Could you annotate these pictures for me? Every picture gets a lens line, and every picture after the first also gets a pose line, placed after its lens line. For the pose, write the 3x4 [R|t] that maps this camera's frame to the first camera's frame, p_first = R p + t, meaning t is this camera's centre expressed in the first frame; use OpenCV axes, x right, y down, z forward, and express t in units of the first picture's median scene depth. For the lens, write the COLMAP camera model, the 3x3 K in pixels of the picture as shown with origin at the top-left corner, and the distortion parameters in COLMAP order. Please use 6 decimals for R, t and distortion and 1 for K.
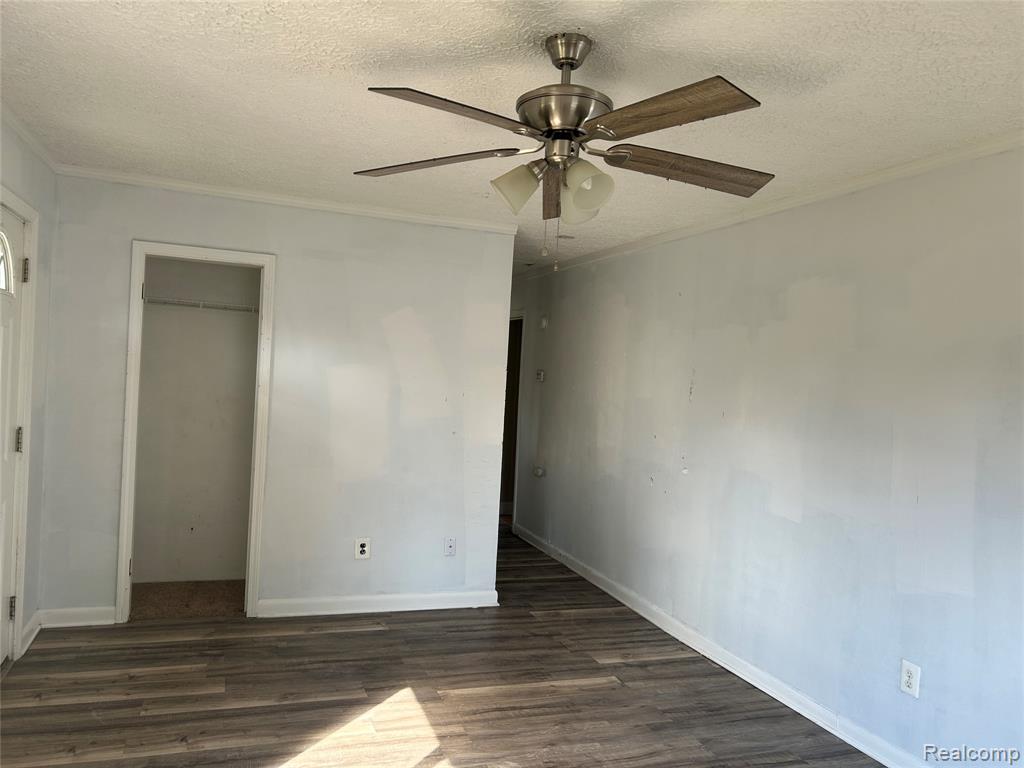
lens RADIAL K [[769.4, 0, 512.0], [0, 769.4, 384.0], [0, 0, 1]] dist [0.046544, -0.041046]
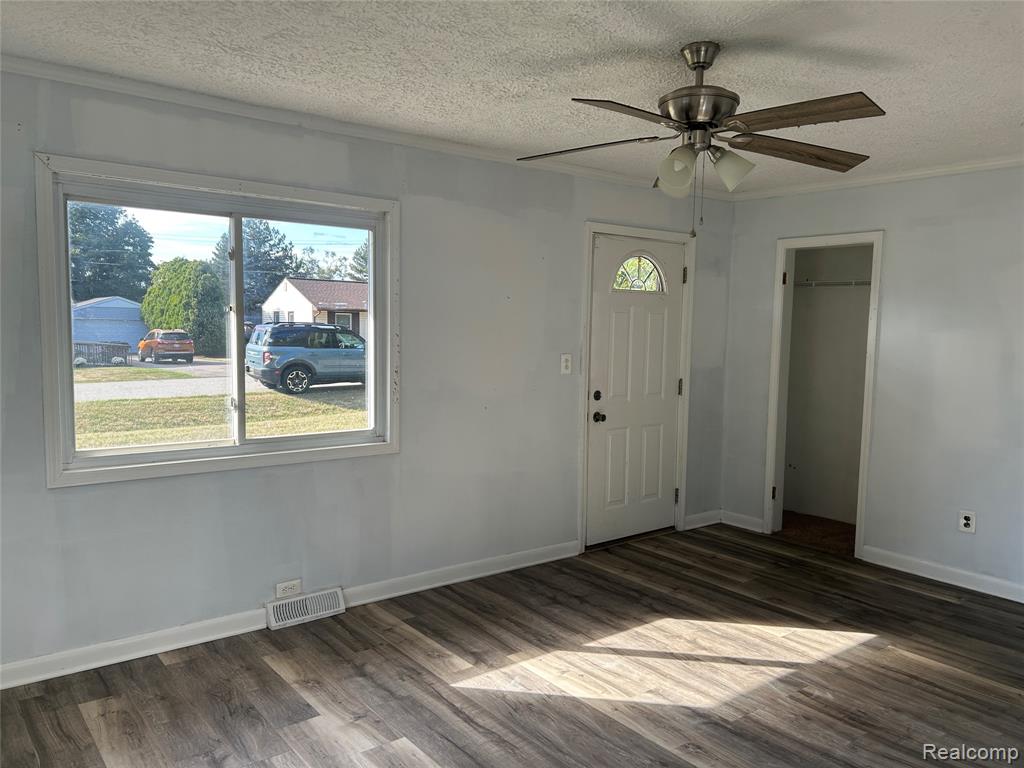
lens RADIAL K [[769.7, 0, 508.0], [0, 769.7, 384.1], [0, 0, 1]] dist [0.043426, -0.036562]
pose [[0.315603, 0.023068, -0.948611, 0.661241], [-0.013060, 0.999715, 0.019965, 0.038292], [0.948802, 0.006088, 0.315814, 0.190662]]
